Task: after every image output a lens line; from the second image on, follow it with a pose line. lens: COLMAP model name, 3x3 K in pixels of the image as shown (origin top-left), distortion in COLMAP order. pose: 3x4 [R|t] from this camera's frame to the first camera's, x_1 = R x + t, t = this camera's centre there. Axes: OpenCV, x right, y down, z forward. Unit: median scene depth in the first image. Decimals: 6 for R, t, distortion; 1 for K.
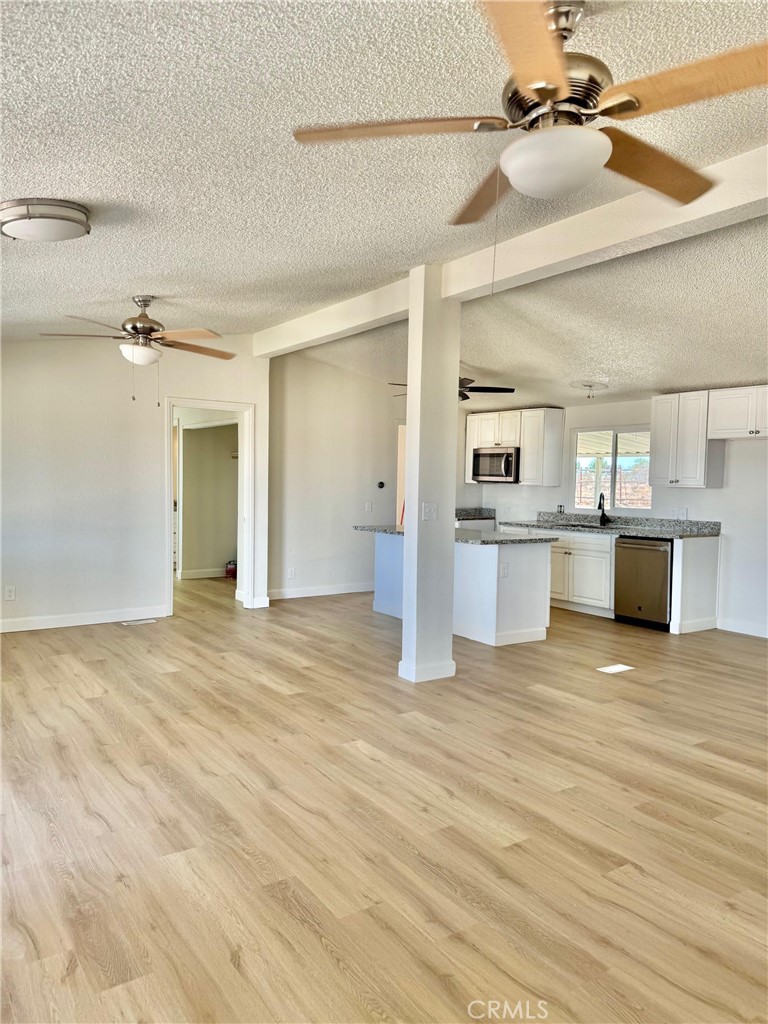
lens RADIAL K [[723.5, 0, 387.1], [0, 723.5, 515.9], [0, 0, 1]] dist [0.040848, -0.019649]
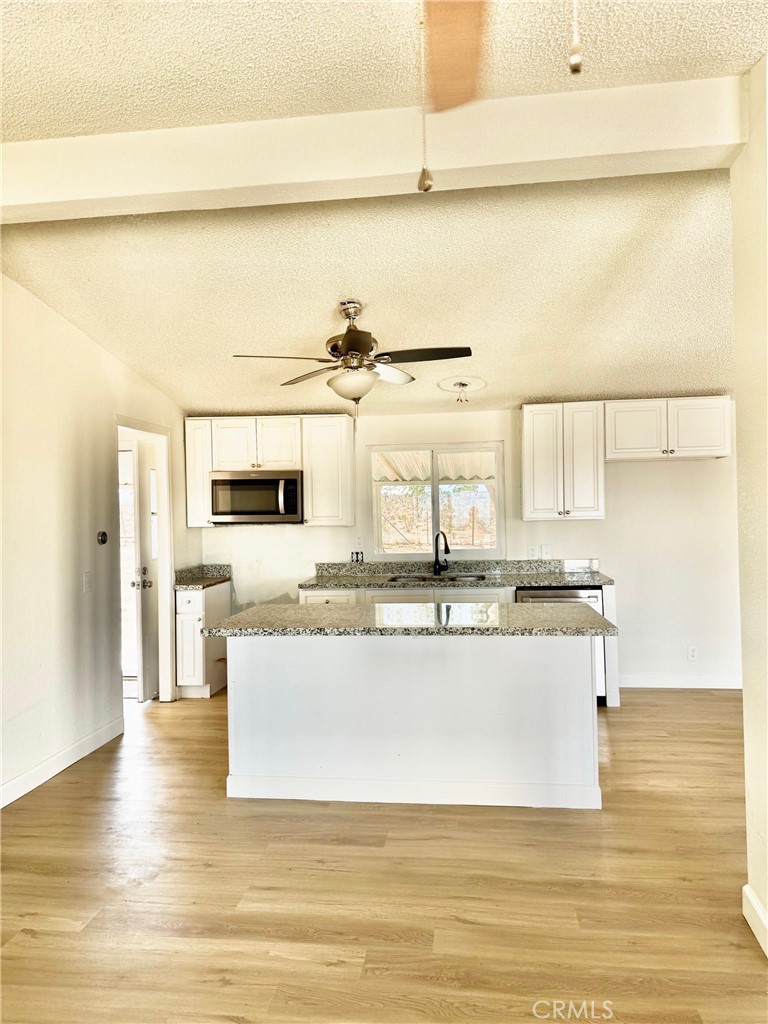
lens RADIAL K [[723.5, 0, 389.2], [0, 723.5, 512.8], [0, 0, 1]] dist [0.040848, -0.019649]
pose [[0.657192, -0.035755, 0.752875, -0.347459], [0.071647, 0.997315, -0.015178, -0.050904], [-0.750310, 0.063916, 0.657989, 0.652627]]
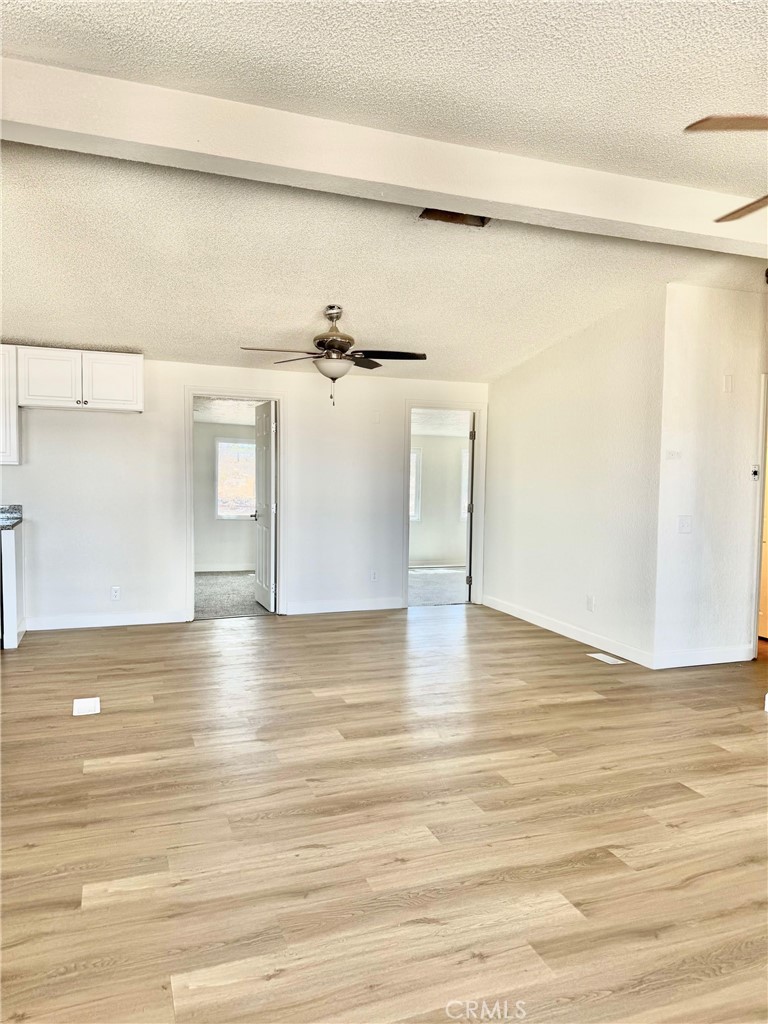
lens RADIAL K [[723.5, 0, 381.9], [0, 723.5, 504.8], [0, 0, 1]] dist [0.040848, -0.019649]
pose [[0.239040, -0.068808, 0.968569, -0.276871], [0.031925, 0.997504, 0.062985, -0.032298], [-0.970485, 0.015866, 0.240640, 0.411450]]
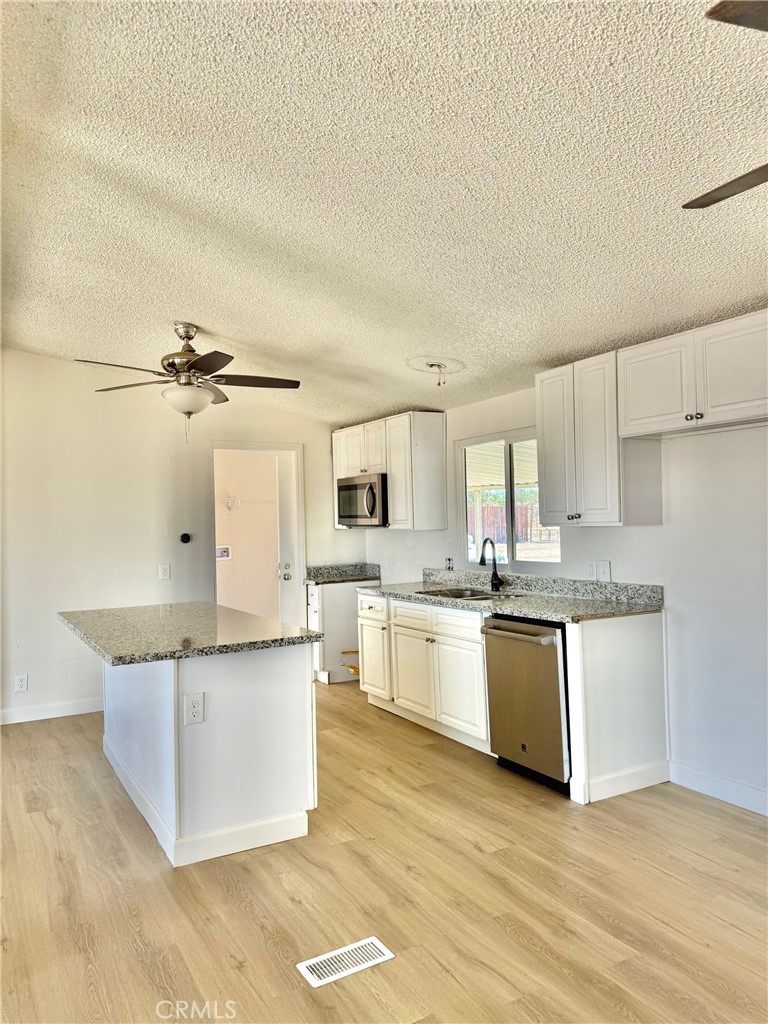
lens RADIAL K [[723.5, 0, 387.3], [0, 723.5, 512.2], [0, 0, 1]] dist [0.040848, -0.019649]
pose [[0.996369, -0.044976, -0.072292, 0.303829], [0.040363, 0.997130, -0.064052, -0.021128], [0.074965, 0.060902, 0.995325, 0.446450]]
